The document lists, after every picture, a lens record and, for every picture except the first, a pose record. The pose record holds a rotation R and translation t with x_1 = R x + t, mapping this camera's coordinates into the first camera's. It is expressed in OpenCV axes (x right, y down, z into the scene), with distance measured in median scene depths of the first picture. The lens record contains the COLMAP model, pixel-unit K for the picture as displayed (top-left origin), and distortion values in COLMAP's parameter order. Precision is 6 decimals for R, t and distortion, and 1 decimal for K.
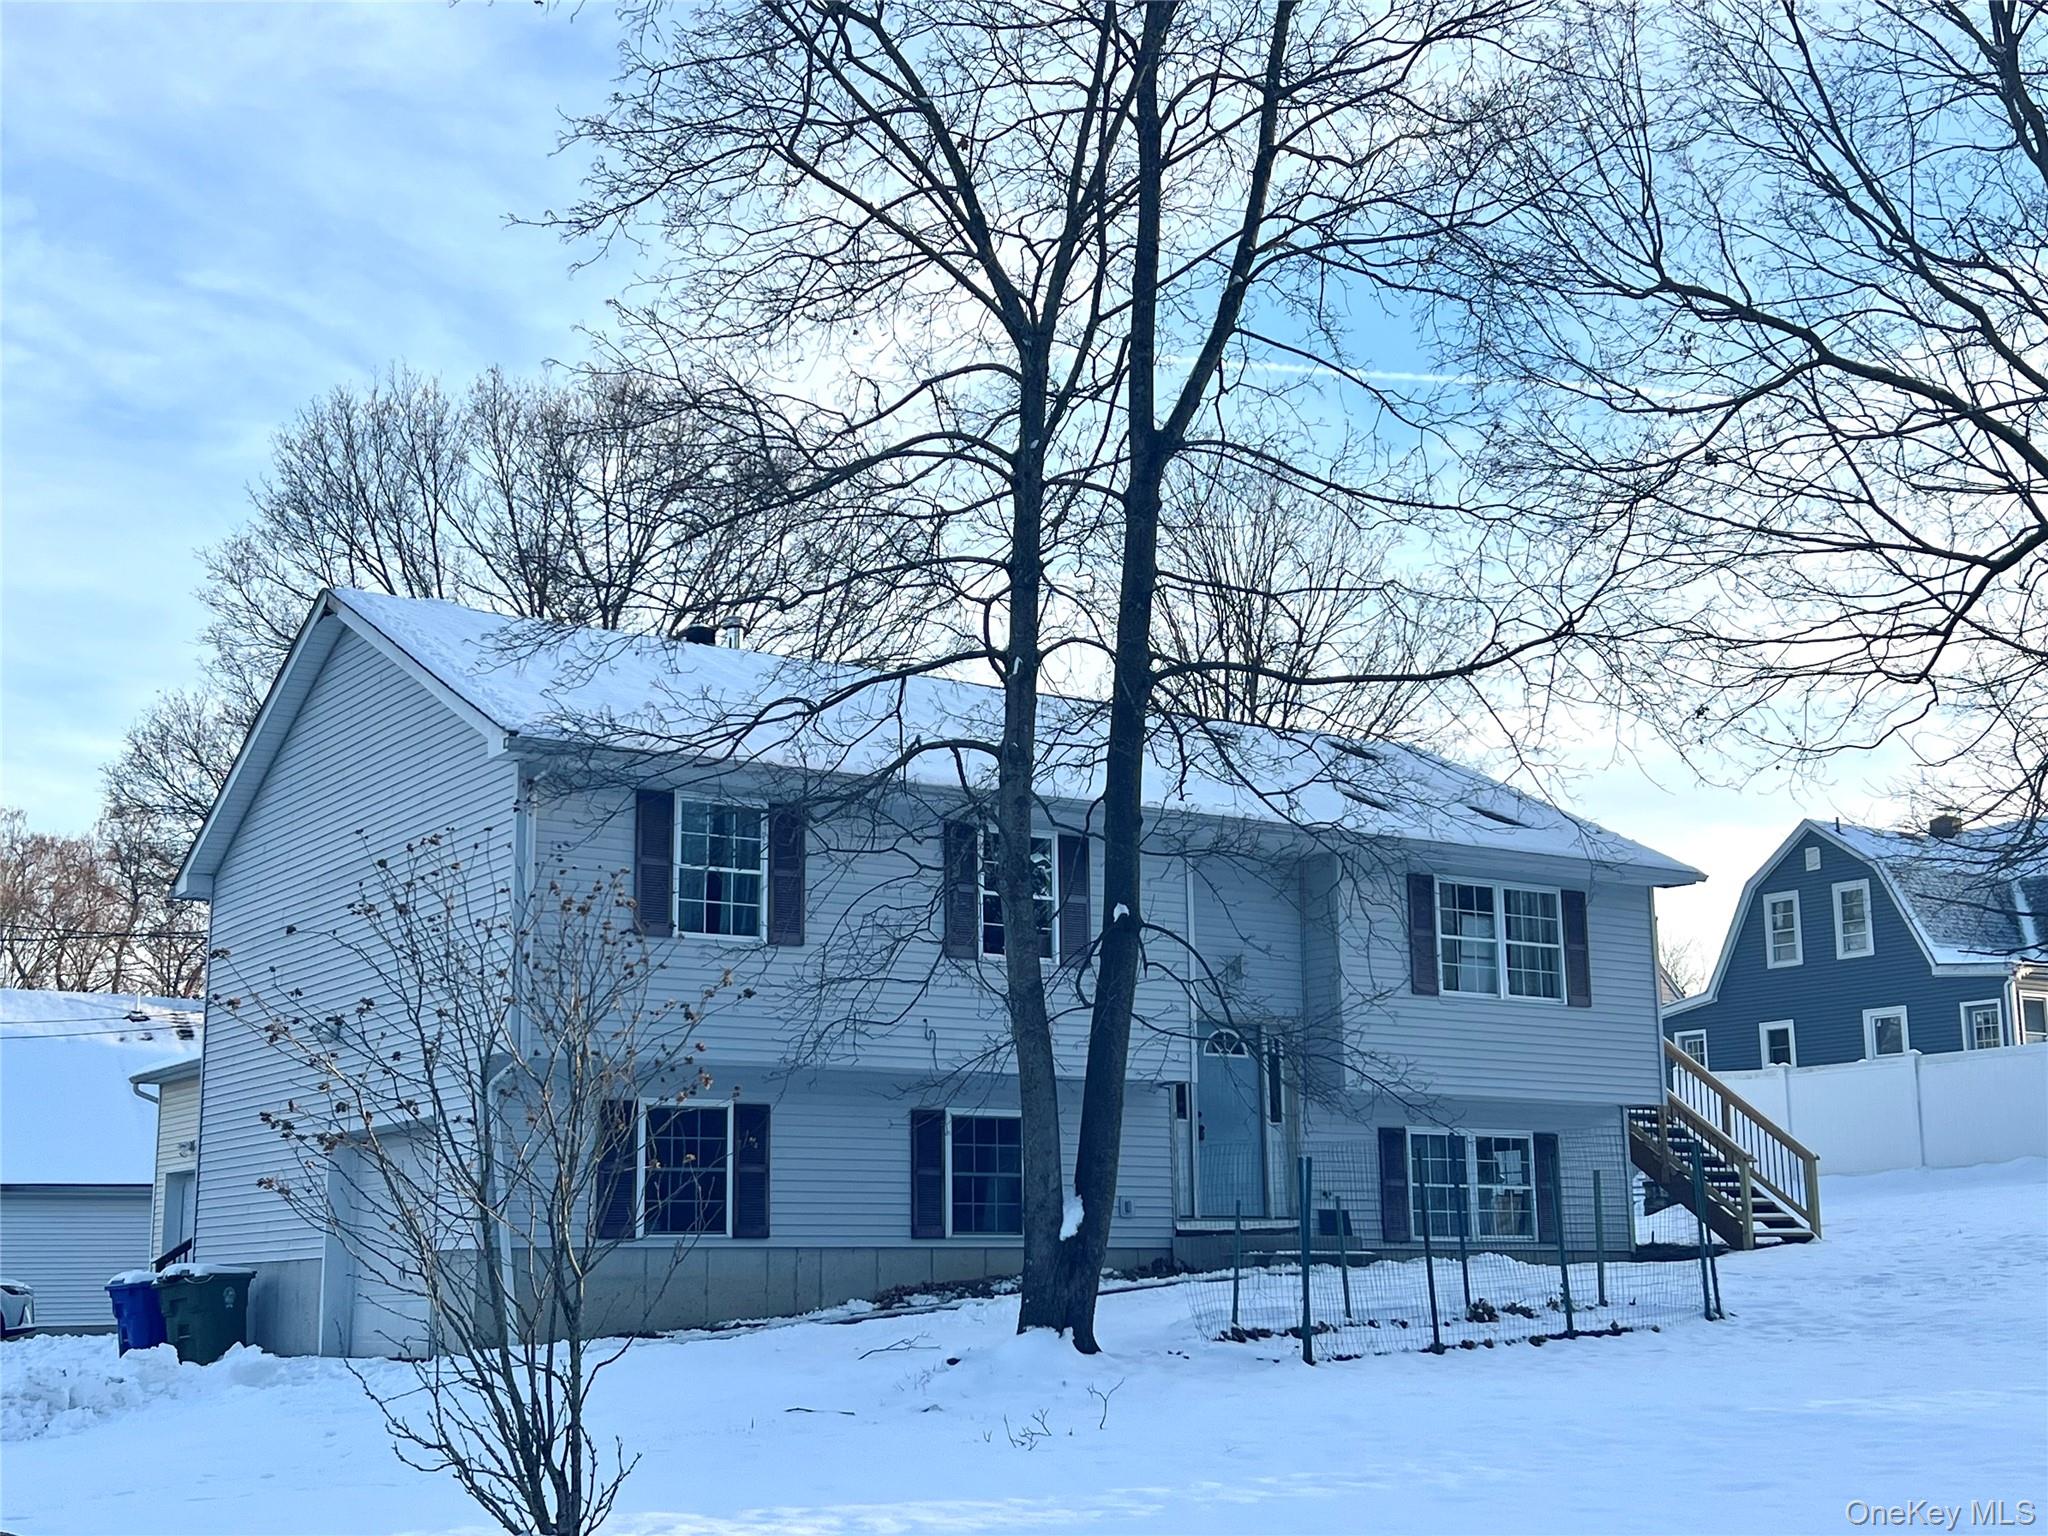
lens RADIAL K [[2561.3, 0, 1024.0], [0, 2561.3, 768.0], [0, 0, 1]] dist [0.075259, -0.002577]
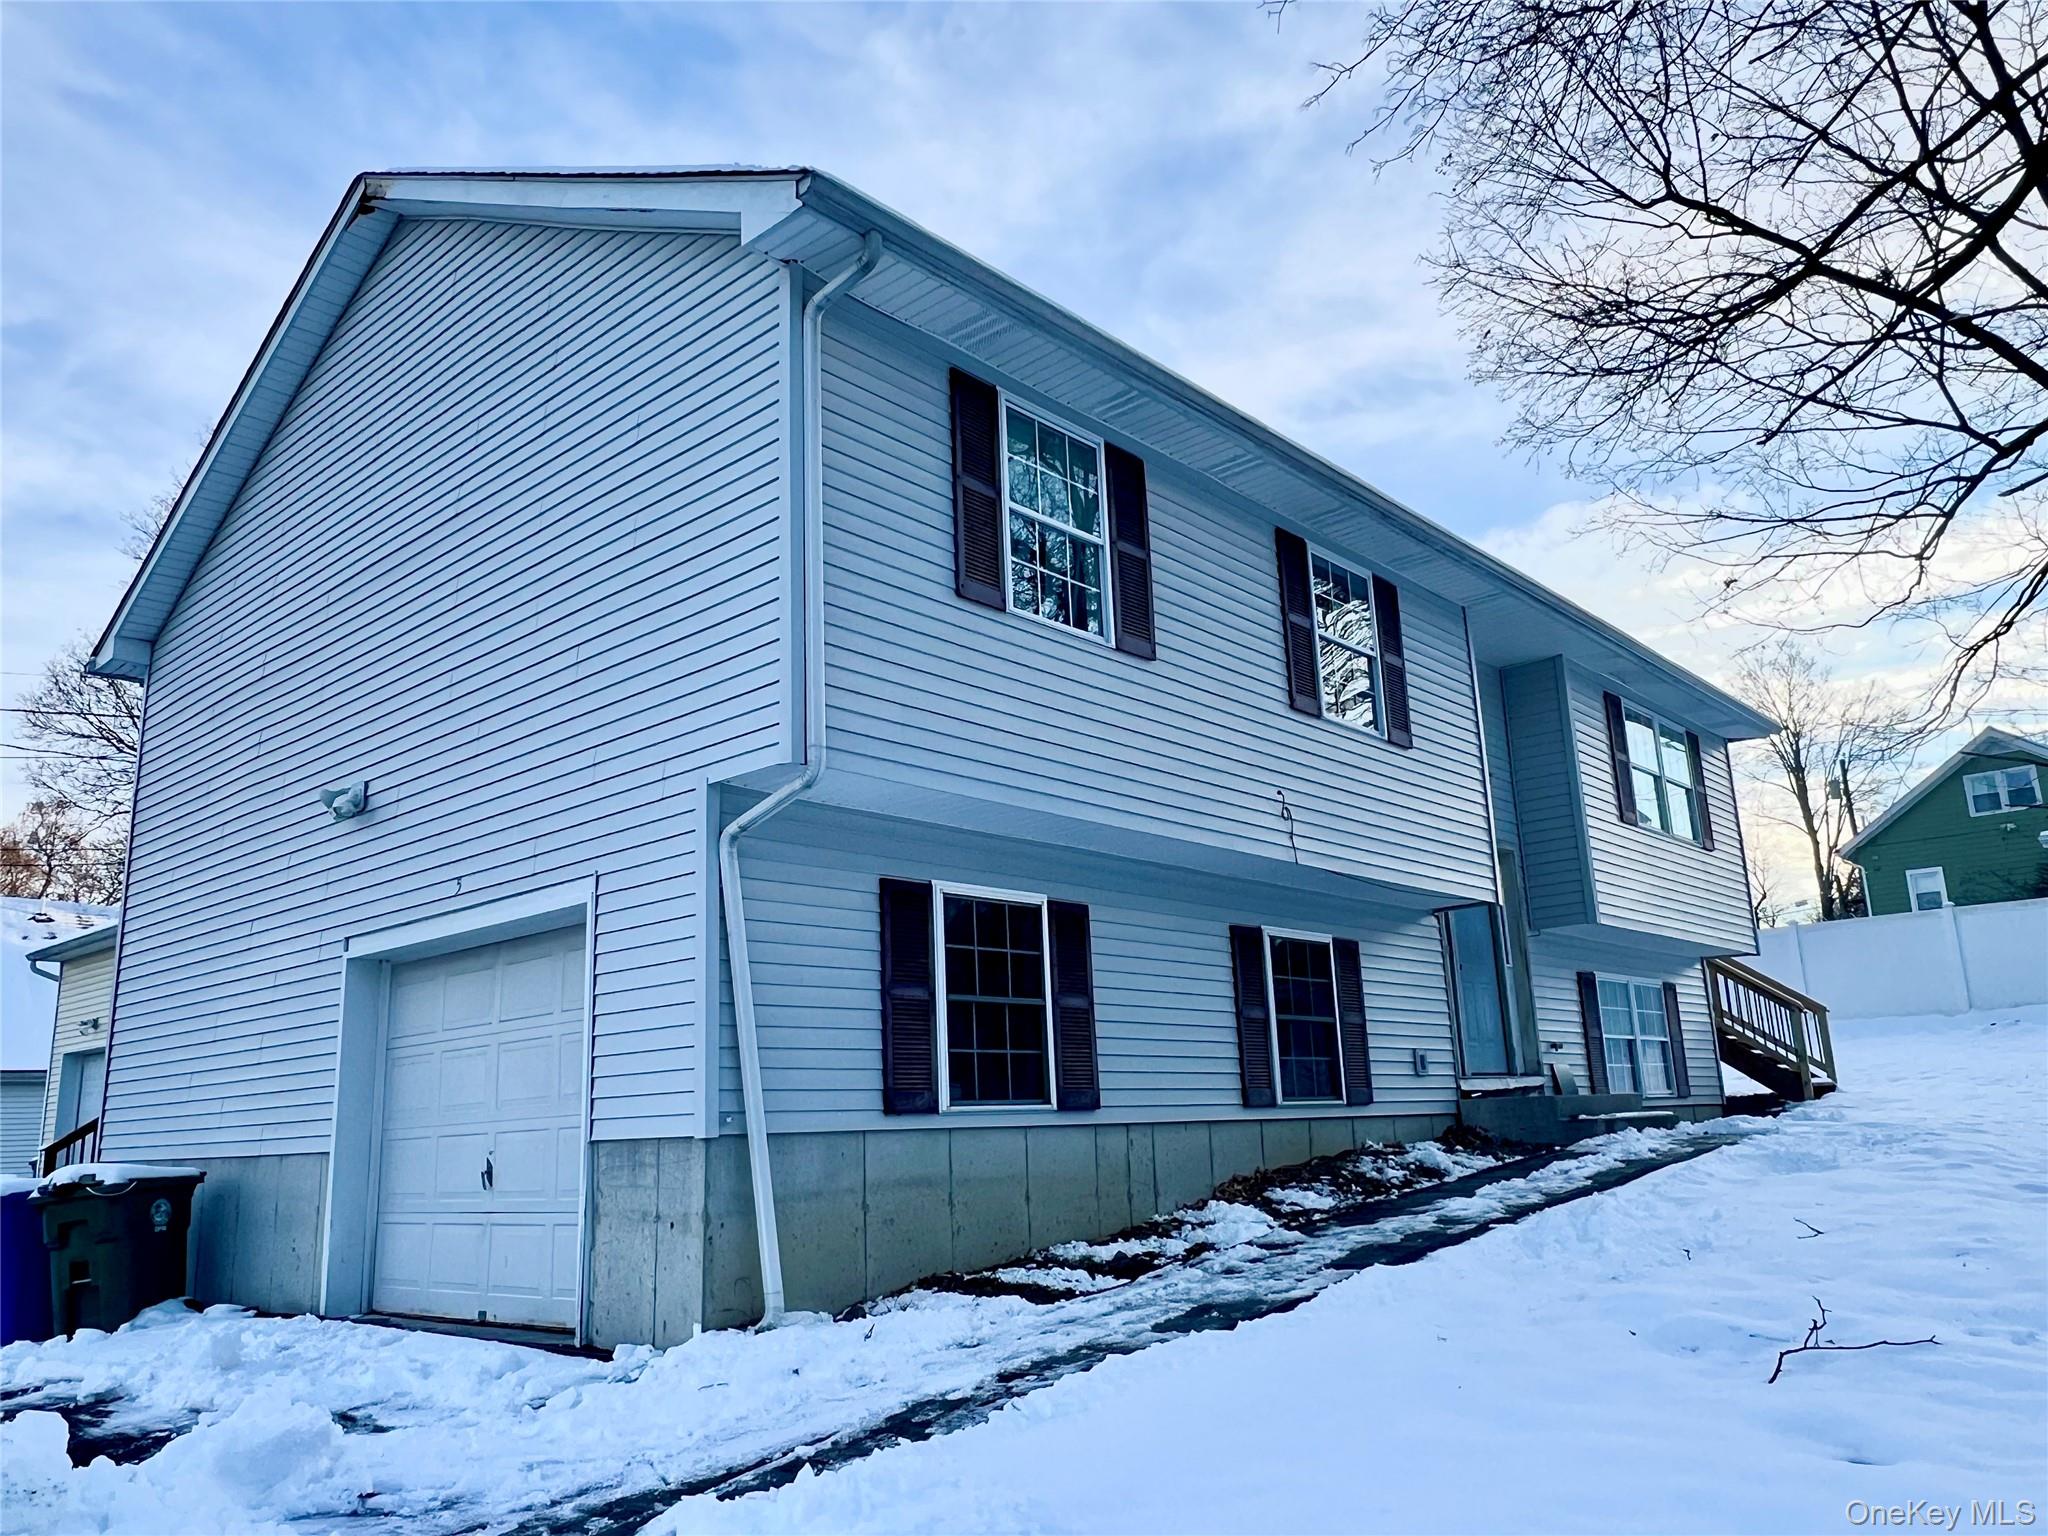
lens RADIAL K [[1506.6, 0, 1024.0], [0, 1506.6, 768.0], [0, 0, 1]] dist [0.001041, 0.000418]
pose [[0.971115, 0.032480, 0.236391, -0.173372], [-0.022898, 0.998805, -0.043171, 0.094758], [-0.237511, 0.036511, 0.970698, 0.526662]]
